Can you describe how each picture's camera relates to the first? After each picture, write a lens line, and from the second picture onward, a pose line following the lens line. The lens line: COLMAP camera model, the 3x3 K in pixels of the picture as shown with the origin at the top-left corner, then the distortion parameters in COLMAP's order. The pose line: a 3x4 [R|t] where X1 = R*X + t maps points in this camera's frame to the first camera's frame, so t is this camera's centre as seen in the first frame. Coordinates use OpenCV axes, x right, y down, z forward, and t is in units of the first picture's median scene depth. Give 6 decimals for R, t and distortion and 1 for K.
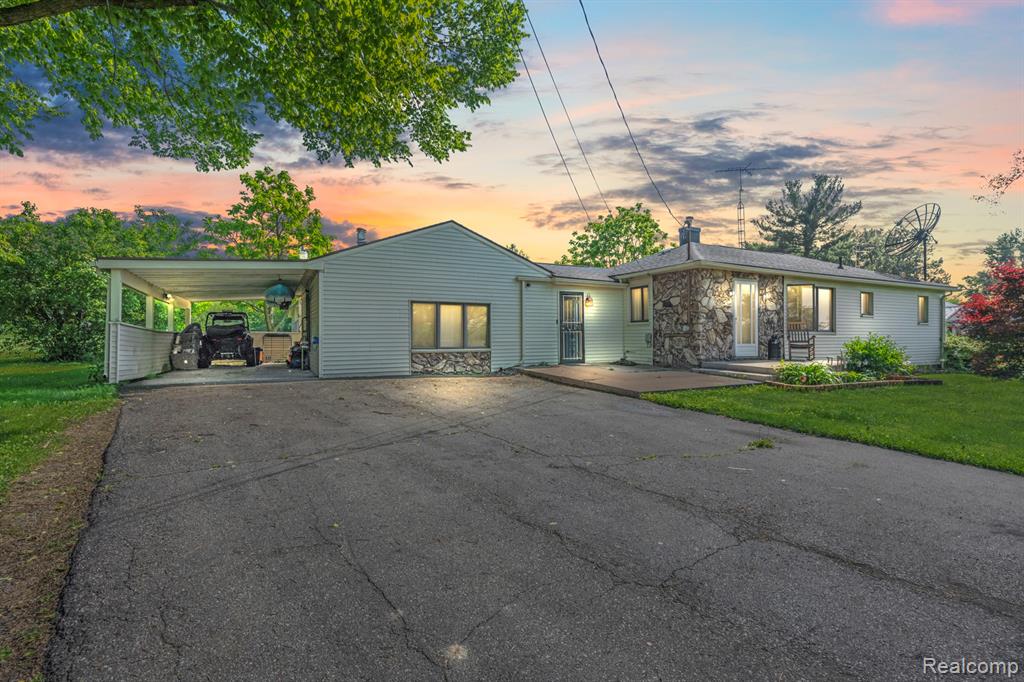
lens RADIAL K [[501.6, 0, 519.3], [0, 501.6, 327.6], [0, 0, 1]] dist [-0.003142, -0.000706]
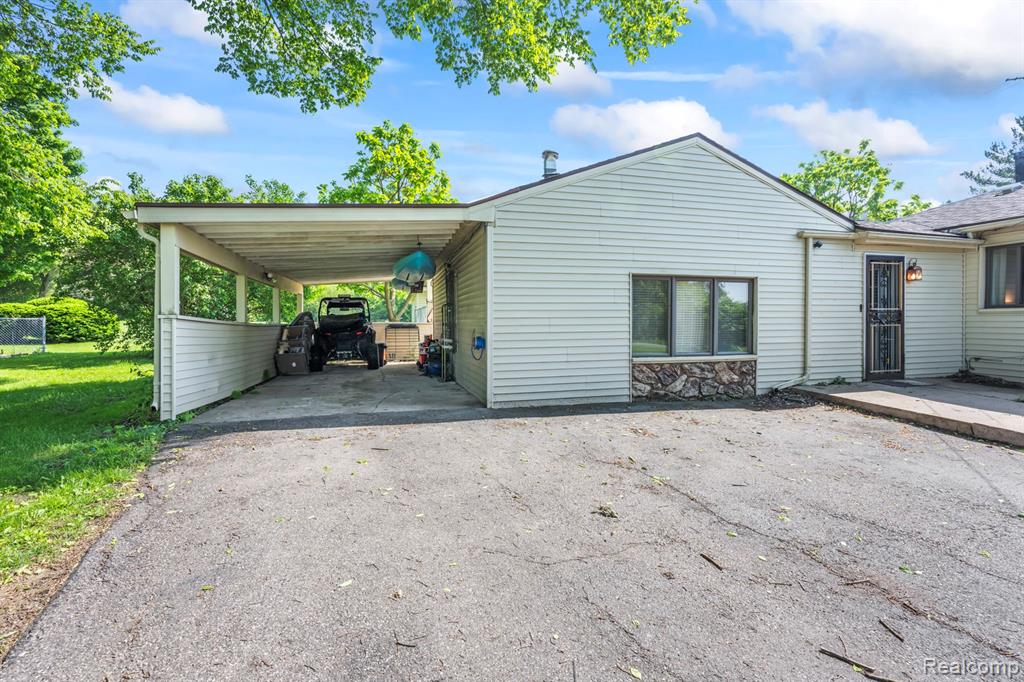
lens RADIAL K [[506.2, 0, 509.4], [0, 506.2, 322.7], [0, 0, 1]] dist [-0.002397, -0.000452]
pose [[0.977026, 0.000292, -0.213120, -0.193036], [0.004300, 0.999769, 0.021080, -0.008749], [0.213077, -0.021512, 0.976799, 0.335247]]
